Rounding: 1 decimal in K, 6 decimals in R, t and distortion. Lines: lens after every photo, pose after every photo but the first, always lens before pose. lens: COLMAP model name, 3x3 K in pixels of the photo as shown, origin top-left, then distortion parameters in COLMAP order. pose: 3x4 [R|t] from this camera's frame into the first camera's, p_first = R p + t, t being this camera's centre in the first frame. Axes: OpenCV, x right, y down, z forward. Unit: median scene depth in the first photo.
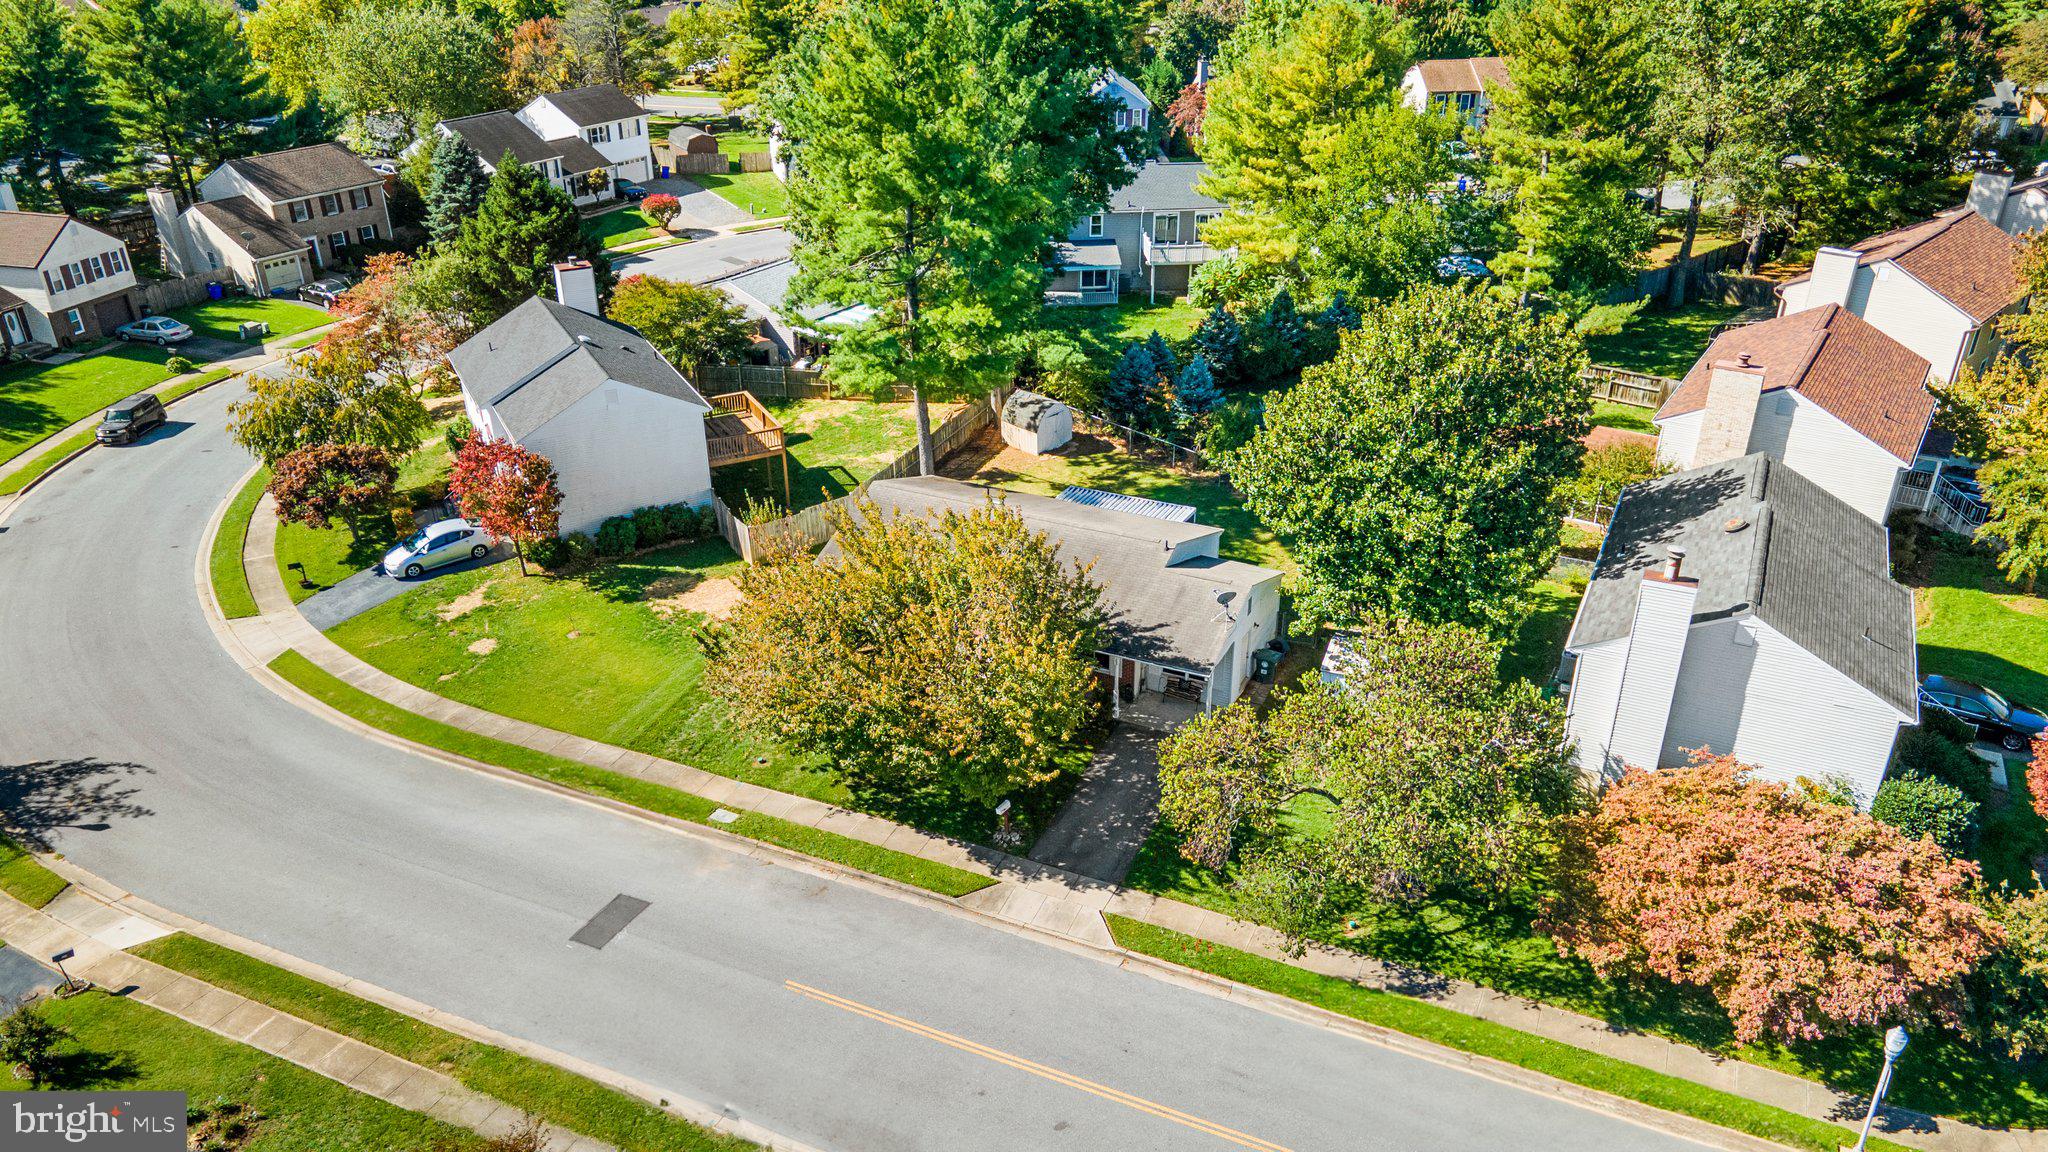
lens RADIAL K [[1479.8, 0, 1037.2], [0, 1479.8, 593.9], [0, 0, 1]] dist [0.038061, 0.012721]
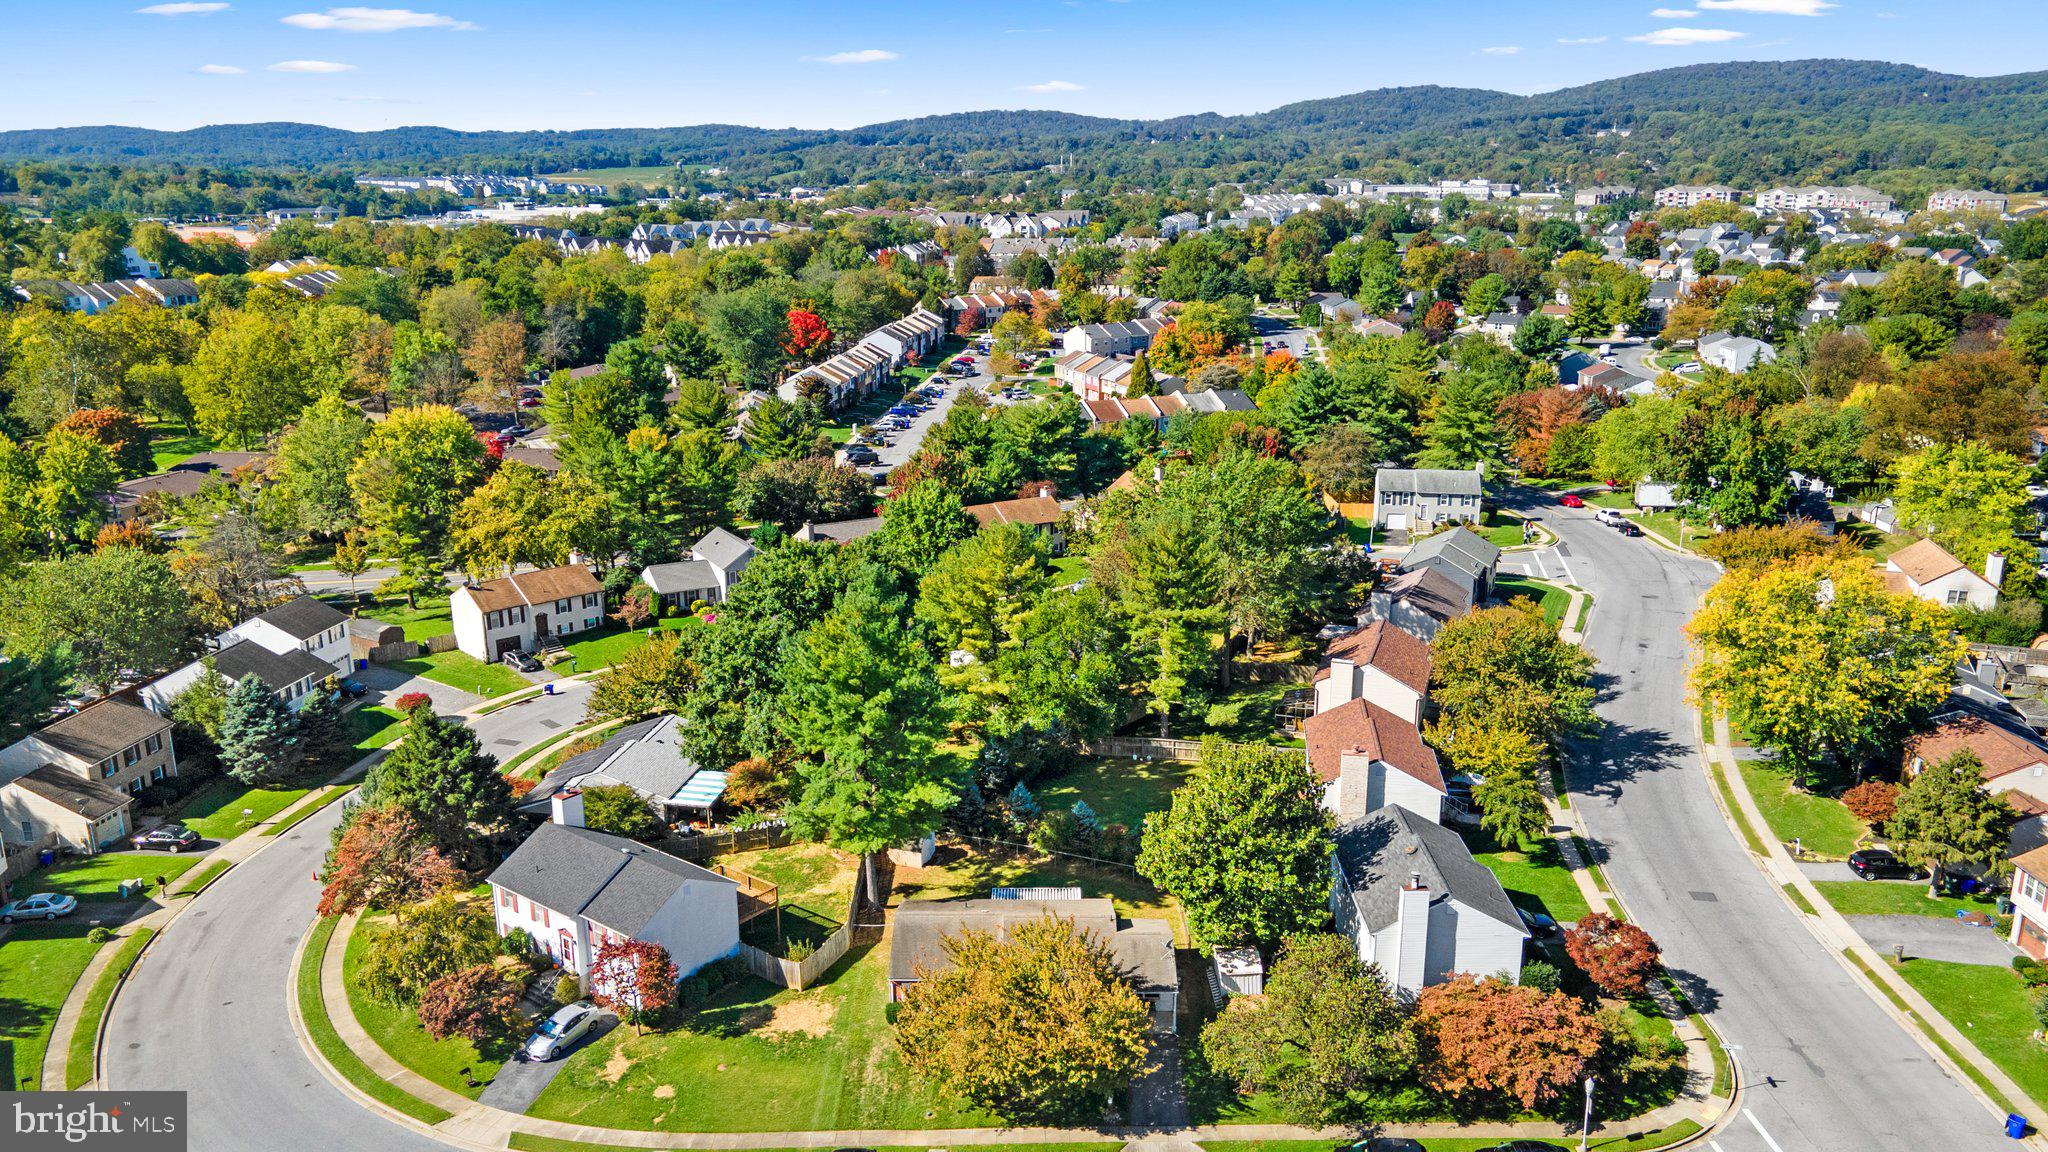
lens RADIAL K [[1479.8, 0, 1023.5], [0, 1479.8, 578.7], [0, 0, 1]] dist [0.038061, 0.012721]
pose [[0.905819, -0.110928, 0.408885, -0.560453], [0.196746, 0.964874, -0.174096, -0.114213], [-0.375211, 0.238146, 0.895826, -0.468320]]
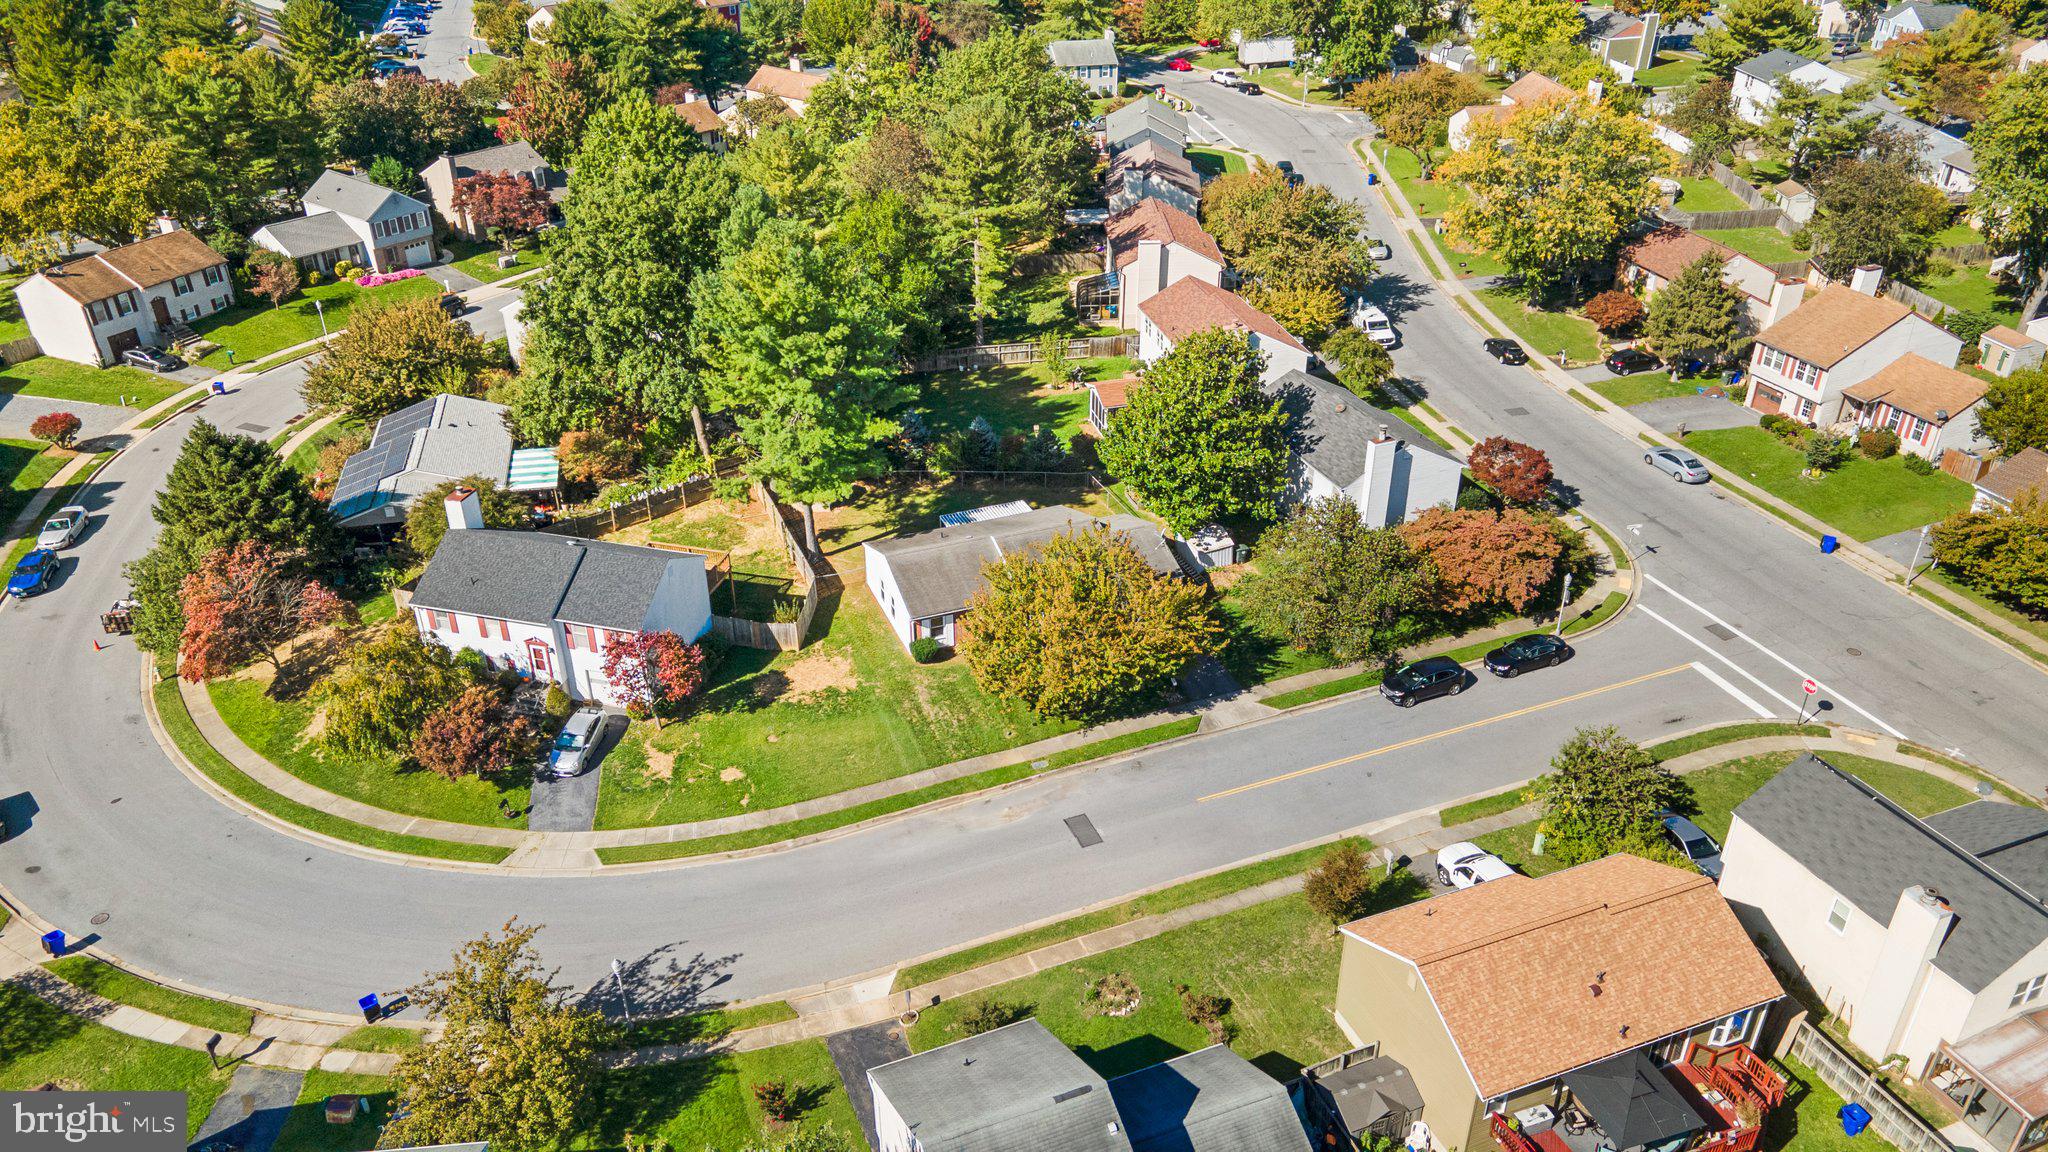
lens RADIAL K [[1479.8, 0, 1017.9], [0, 1479.8, 581.0], [0, 0, 1]] dist [0.038061, 0.012721]
pose [[0.682488, -0.368394, 0.631266, -0.927542], [0.340333, 0.924518, 0.171582, -0.252510], [-0.646826, 0.097738, 0.756349, -0.171641]]
